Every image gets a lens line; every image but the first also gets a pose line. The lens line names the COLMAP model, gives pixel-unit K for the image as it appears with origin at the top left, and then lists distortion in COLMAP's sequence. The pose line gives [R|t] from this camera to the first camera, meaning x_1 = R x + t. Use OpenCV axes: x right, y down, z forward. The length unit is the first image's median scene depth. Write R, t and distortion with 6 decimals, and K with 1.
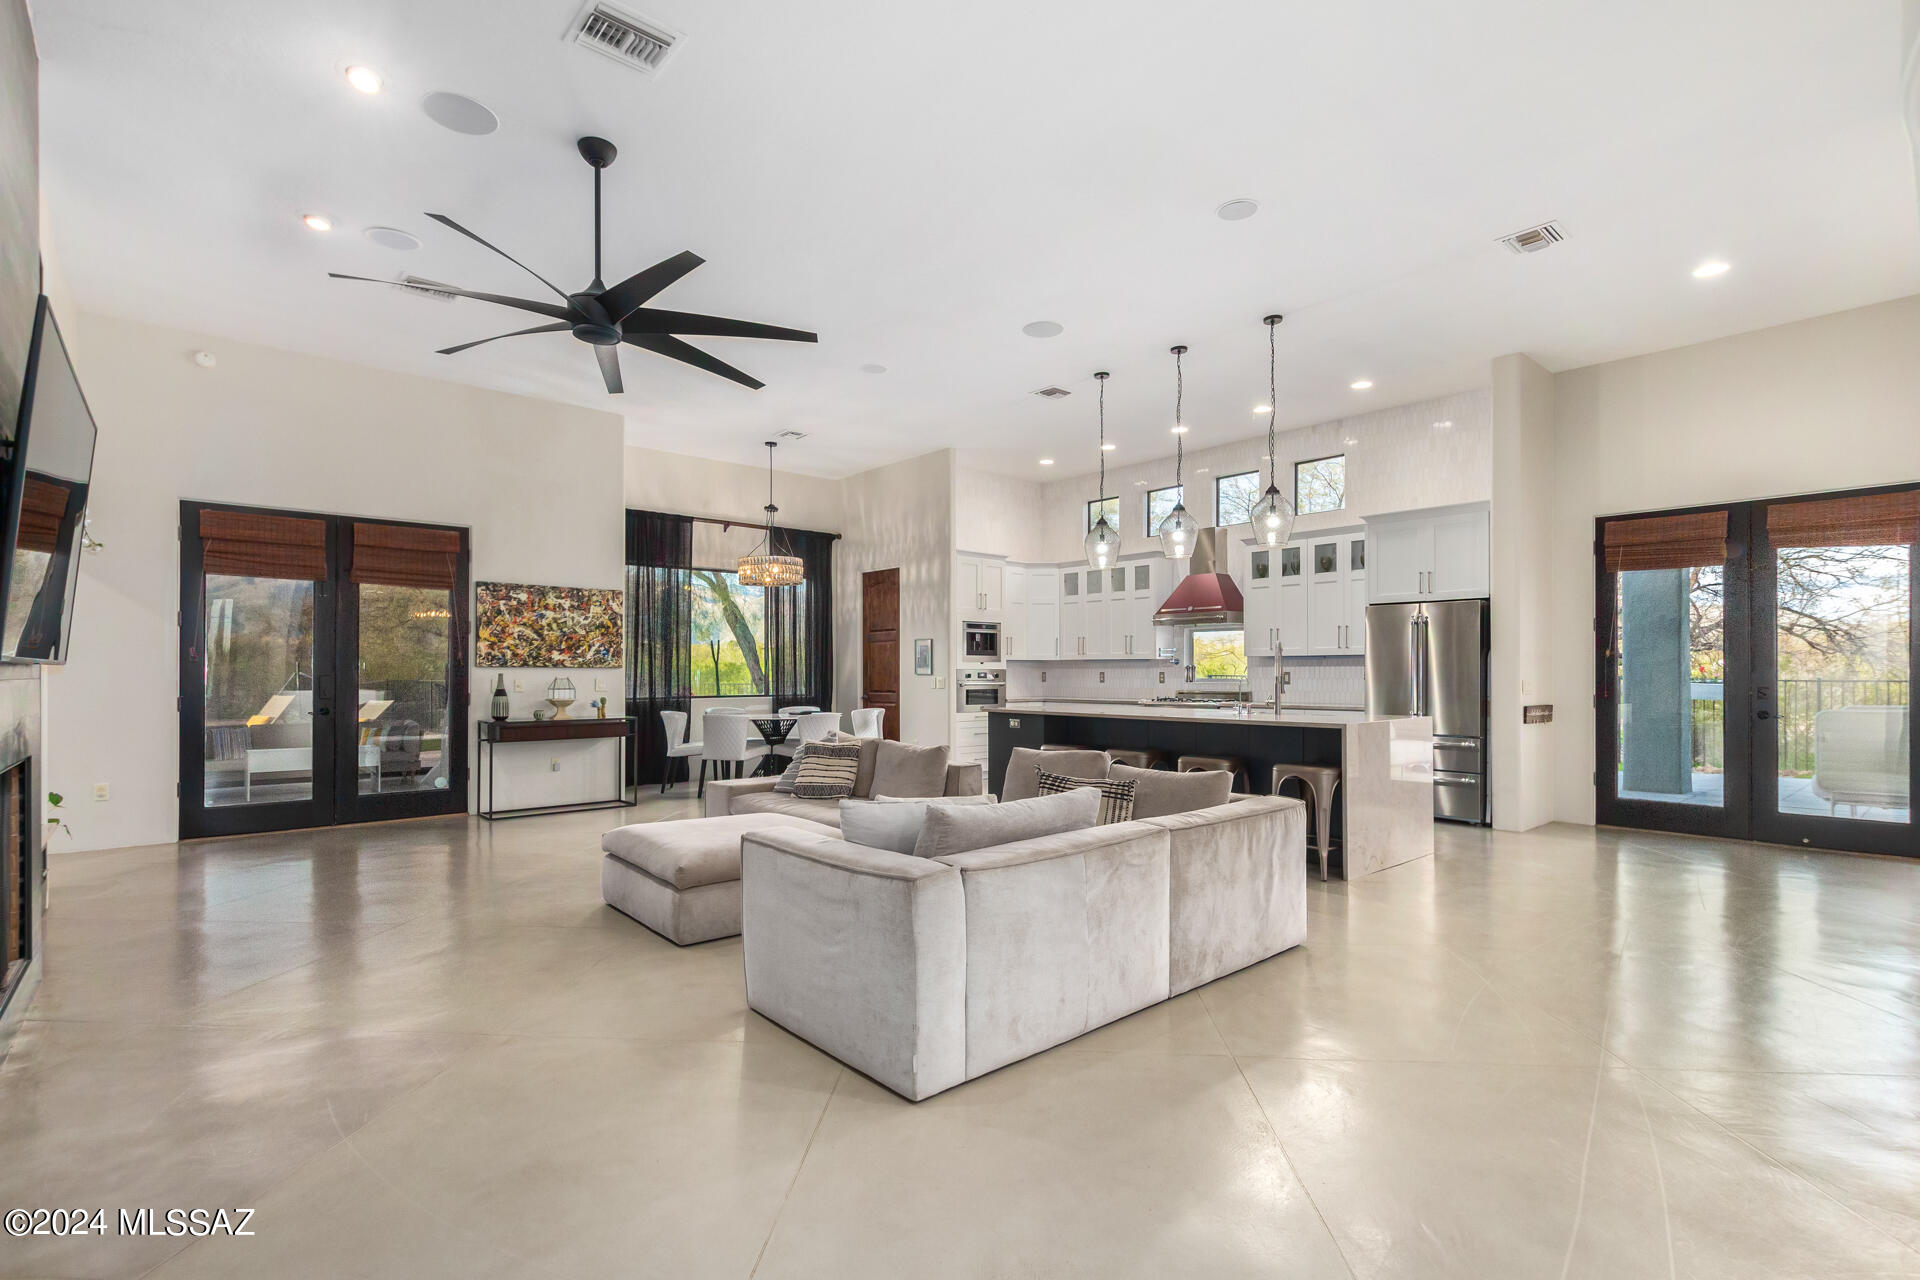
lens RADIAL K [[884.8, 0, 953.5], [0, 884.8, 652.2], [0, 0, 1]] dist [0.000618, 0.000276]
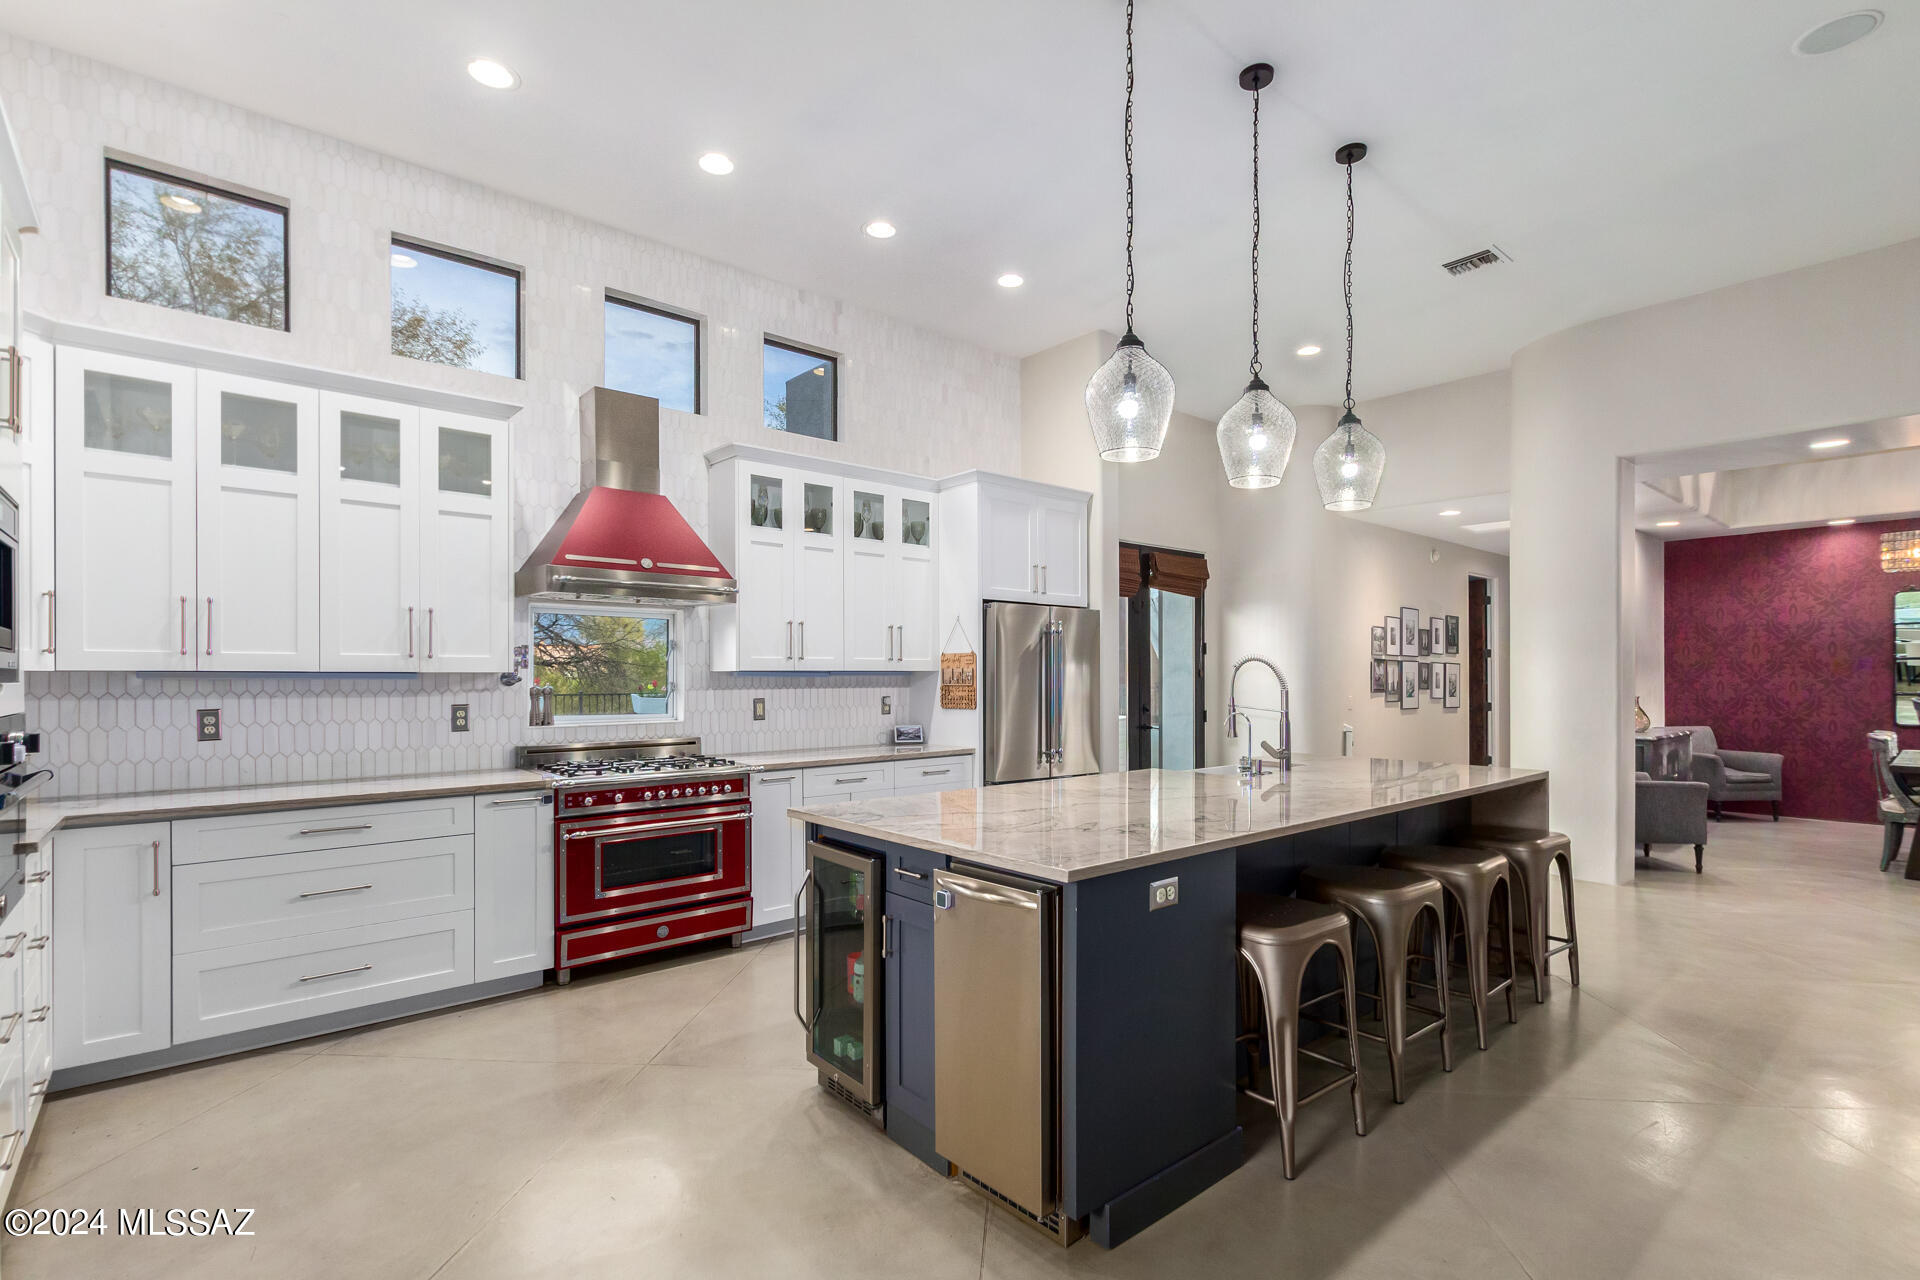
lens RADIAL K [[884.8, 0, 848.0], [0, 884.8, 680.7], [0, 0, 1]] dist [0.000618, 0.000276]
pose [[0.049765, 0.005472, 0.998746, -0.200674], [-0.015481, 0.999869, -0.004707, 0.013052], [-0.998641, -0.015227, 0.049843, 0.974368]]
